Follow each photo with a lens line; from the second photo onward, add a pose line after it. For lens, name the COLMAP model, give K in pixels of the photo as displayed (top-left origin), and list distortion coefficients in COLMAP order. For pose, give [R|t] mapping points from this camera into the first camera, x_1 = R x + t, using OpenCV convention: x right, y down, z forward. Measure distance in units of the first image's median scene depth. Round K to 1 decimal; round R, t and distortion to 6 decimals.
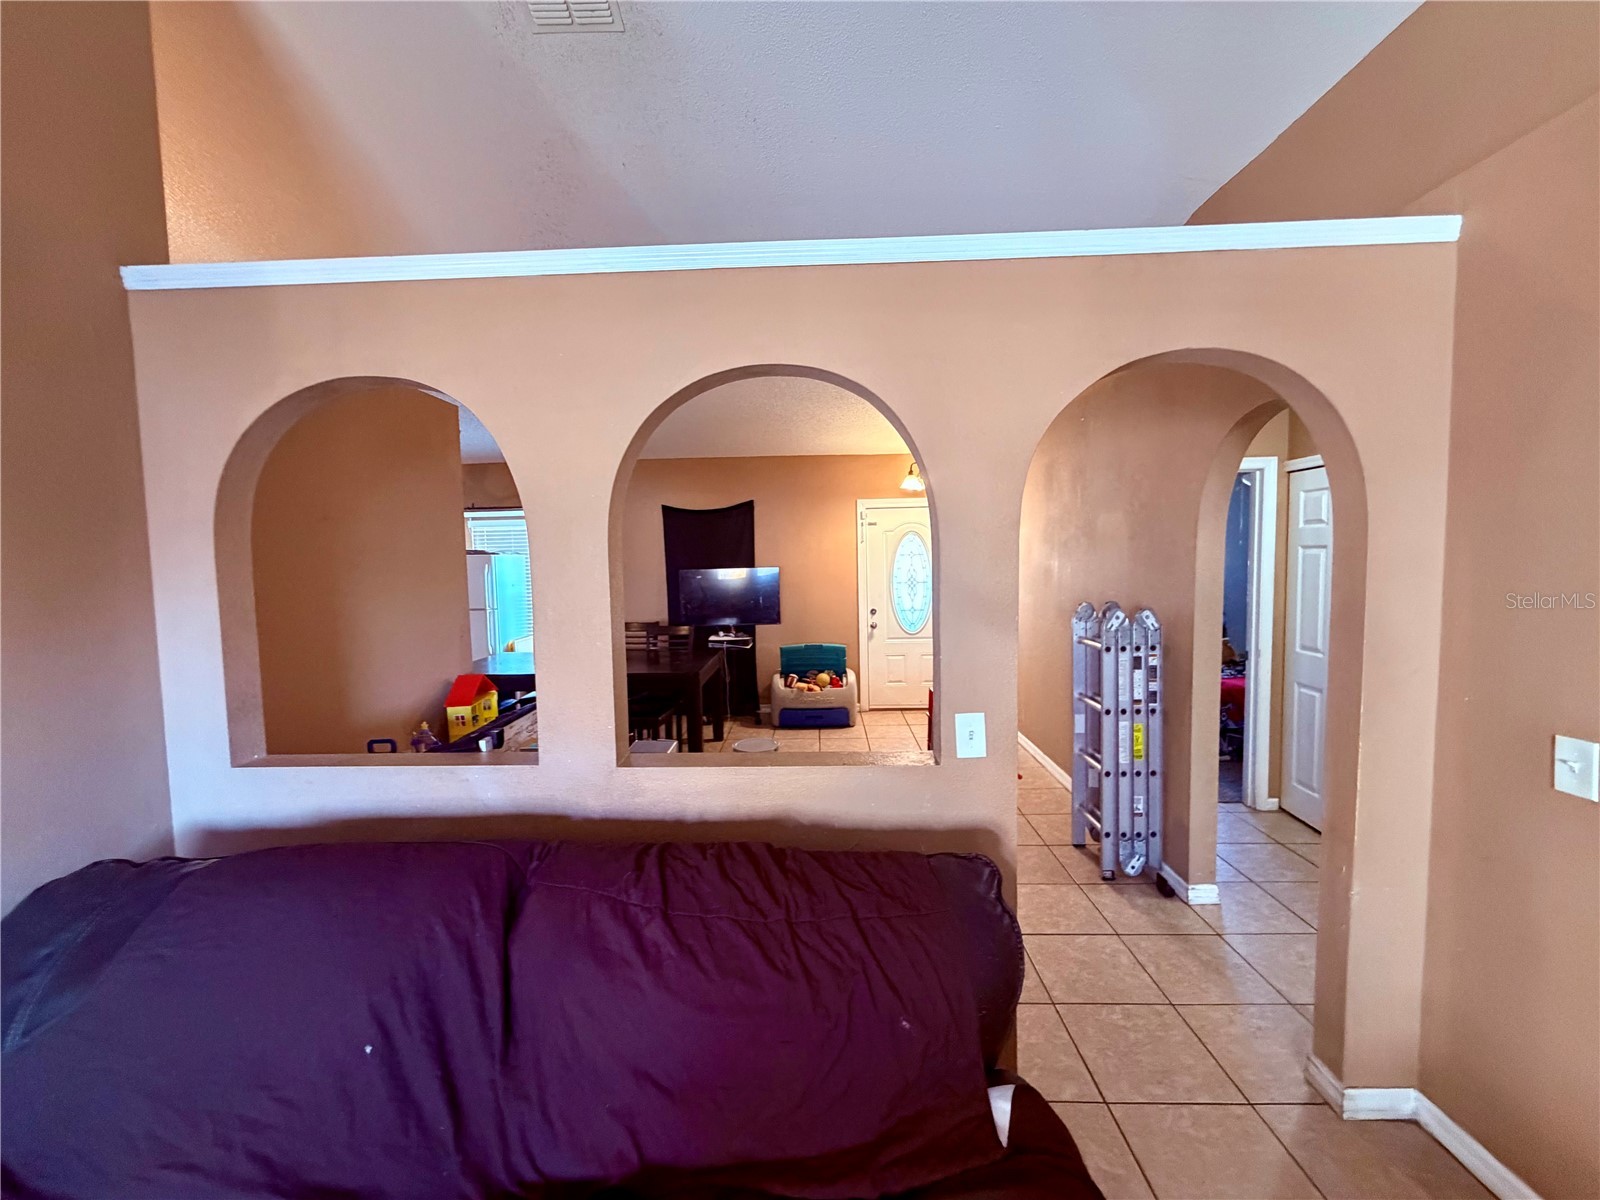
lens RADIAL K [[642.7, 0, 805.8], [0, 642.7, 599.0], [0, 0, 1]] dist [-0.000128, 0.000381]
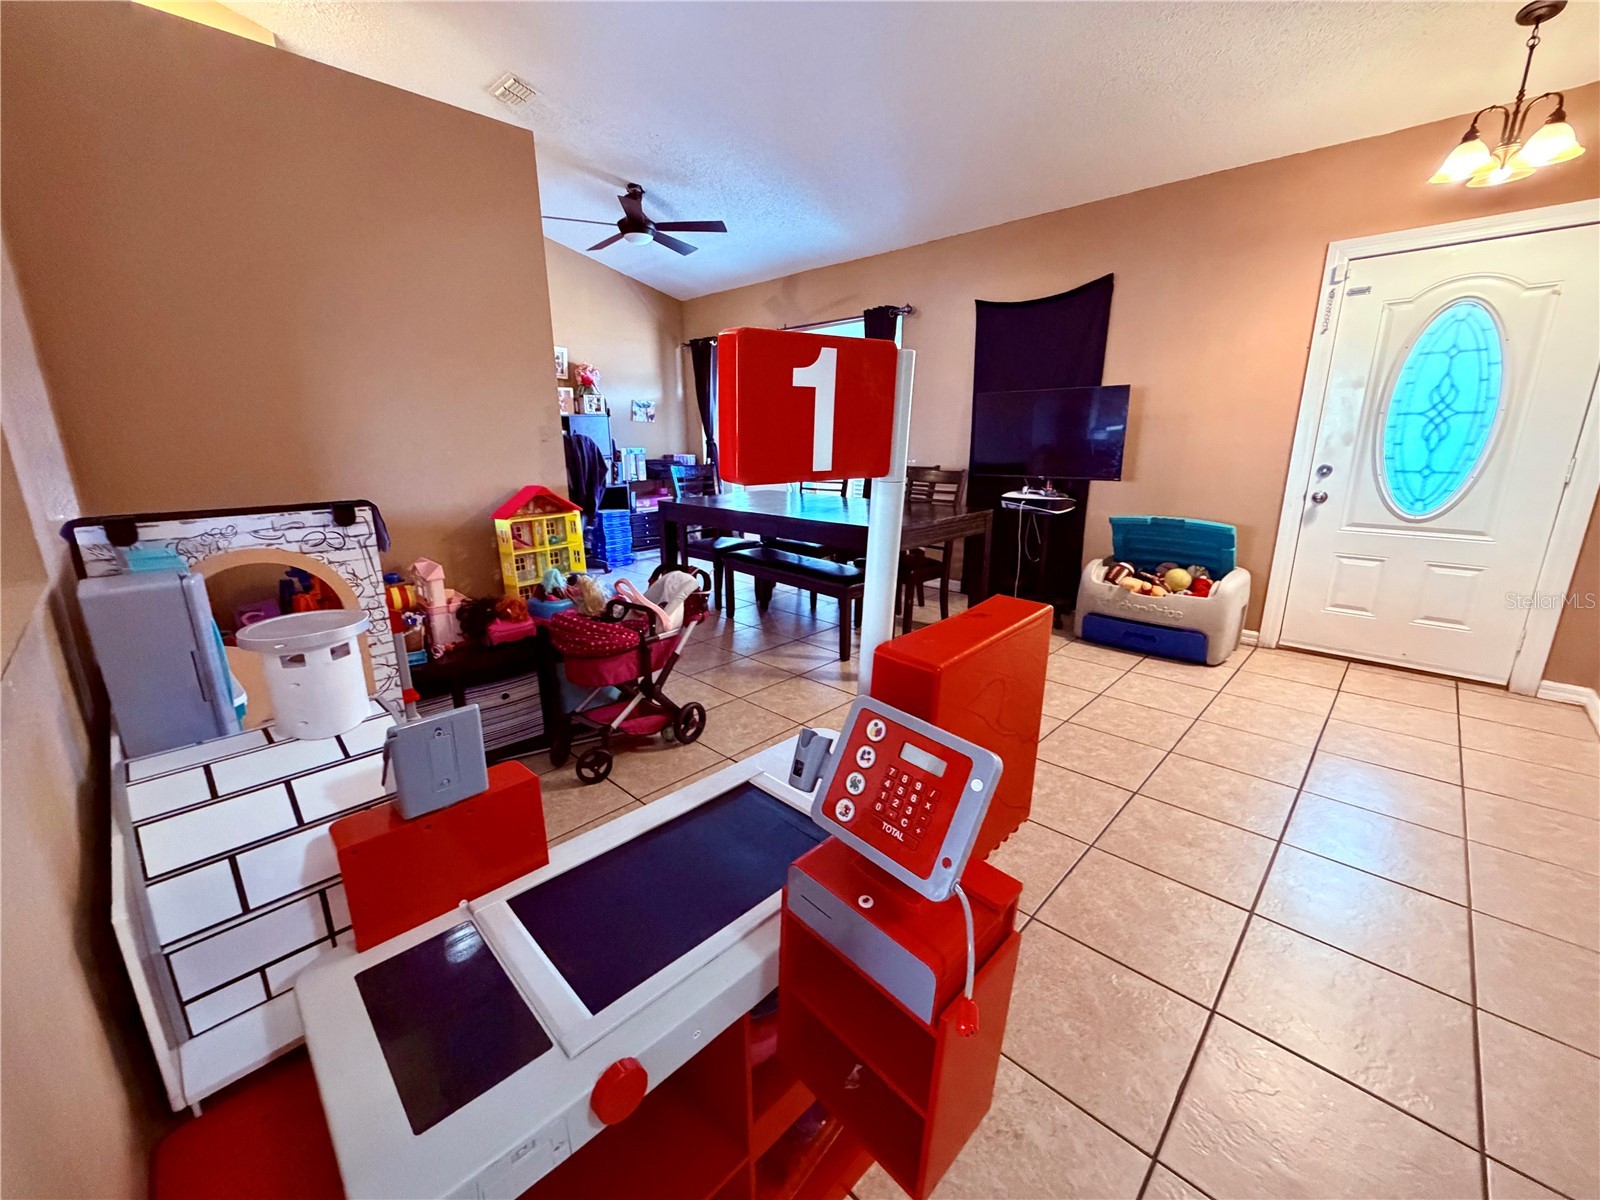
lens RADIAL K [[642.7, 0, 800.3], [0, 642.7, 595.2], [0, 0, 1]] dist [-0.000128, 0.000381]
pose [[0.737484, 0.179856, -0.650976, 0.157517], [-0.053343, 0.976389, 0.209331, 0.033810], [0.673255, -0.119653, 0.729665, 0.329231]]
